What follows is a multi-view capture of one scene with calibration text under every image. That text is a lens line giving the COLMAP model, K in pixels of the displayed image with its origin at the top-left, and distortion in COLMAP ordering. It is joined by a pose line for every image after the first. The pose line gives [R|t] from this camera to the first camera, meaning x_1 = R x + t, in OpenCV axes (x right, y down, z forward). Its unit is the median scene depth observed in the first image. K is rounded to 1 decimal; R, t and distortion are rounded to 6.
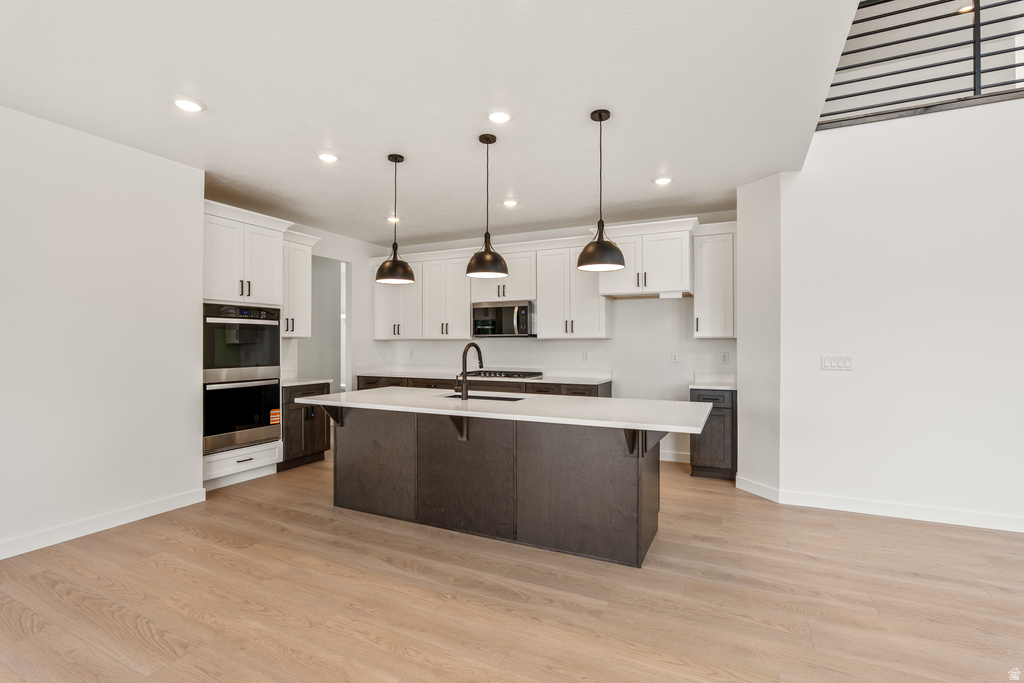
lens RADIAL K [[475.1, 0, 513.7], [0, 475.1, 341.7], [0, 0, 1]] dist [-0.019924, 0.003847]
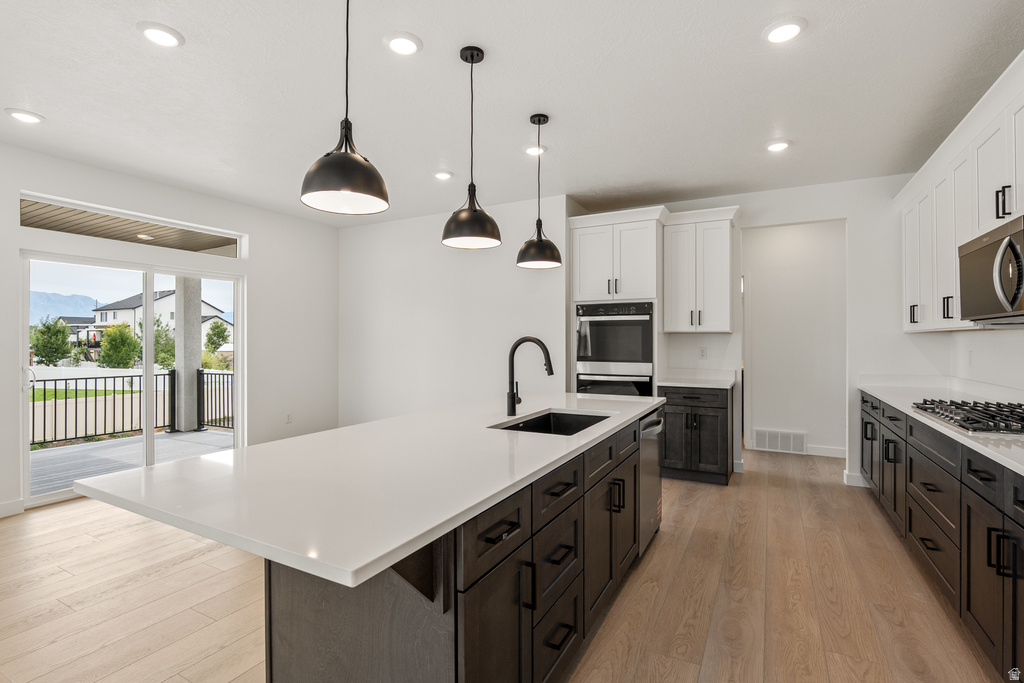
lens RADIAL K [[475.1, 0, 513.5], [0, 475.1, 335.6], [0, 0, 1]] dist [-0.019924, 0.003847]
pose [[-0.022380, -0.004421, -0.999740, 0.467969], [0.006859, 0.999966, -0.004575, -0.000952], [0.999726, -0.006959, -0.022349, 0.768859]]
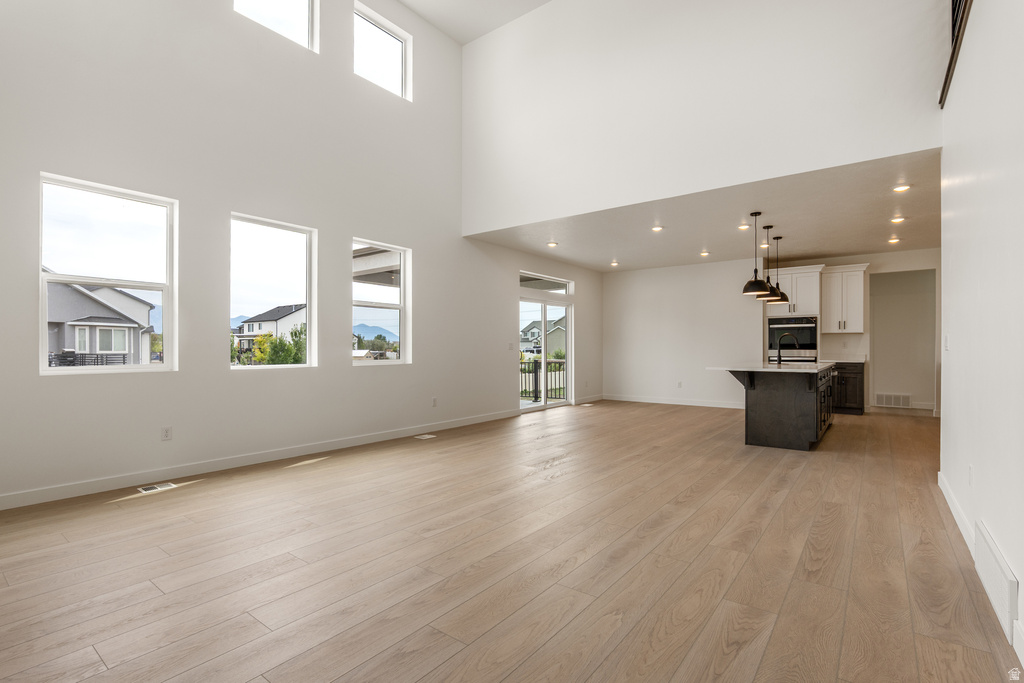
lens RADIAL K [[475.1, 0, 512.5], [0, 475.1, 347.6], [0, 0, 1]] dist [-0.019924, 0.003847]
pose [[-0.183979, 0.005074, -0.982917, 1.444323], [0.009824, 0.999946, 0.003323, 0.026739], [0.982881, -0.009045, -0.184019, 0.232211]]
